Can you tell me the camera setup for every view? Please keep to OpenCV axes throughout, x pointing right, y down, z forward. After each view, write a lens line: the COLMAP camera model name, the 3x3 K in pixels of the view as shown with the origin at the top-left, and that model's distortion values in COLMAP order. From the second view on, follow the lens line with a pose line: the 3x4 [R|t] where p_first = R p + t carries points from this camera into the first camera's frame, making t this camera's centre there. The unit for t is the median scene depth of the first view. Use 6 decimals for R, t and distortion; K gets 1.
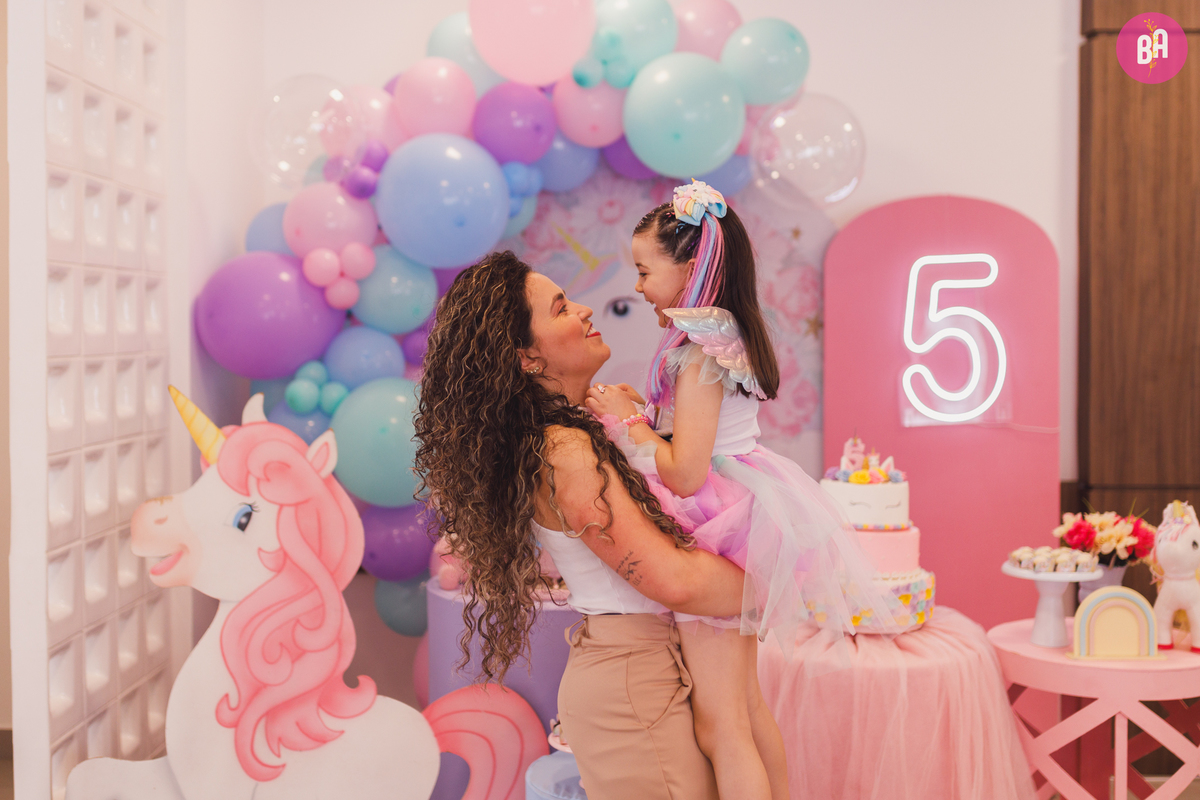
lens RADIAL K [[1431.9, 0, 599.5], [0, 1431.9, 368.1], [0, 0, 1]] dist [-0.004012, 0.018192]
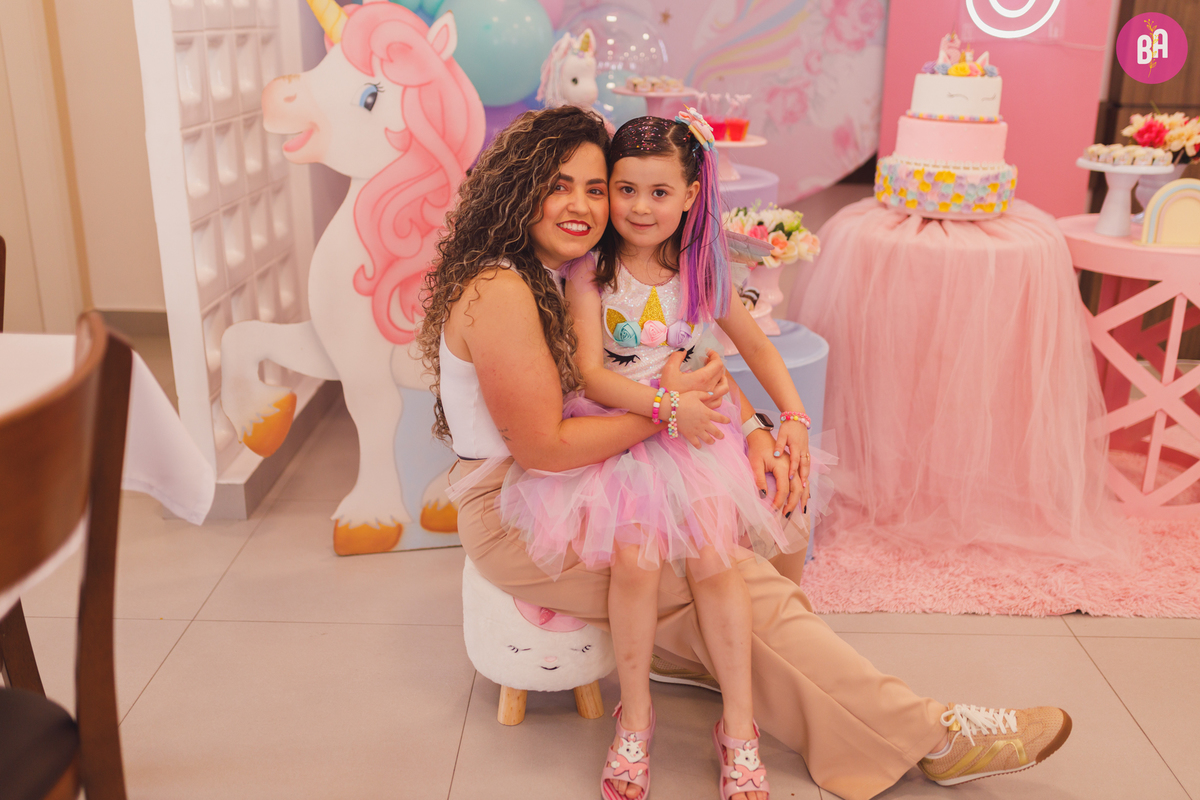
lens RADIAL K [[1156.8, 0, 612.0], [0, 1156.8, 392.7], [0, 0, 1]] dist [-0.004193, 0.015413]
pose [[0.999859, 0.011422, 0.012349, -0.072384], [-0.014501, 0.957356, 0.288547, 0.057717], [-0.008527, -0.288686, 0.957386, 0.122288]]
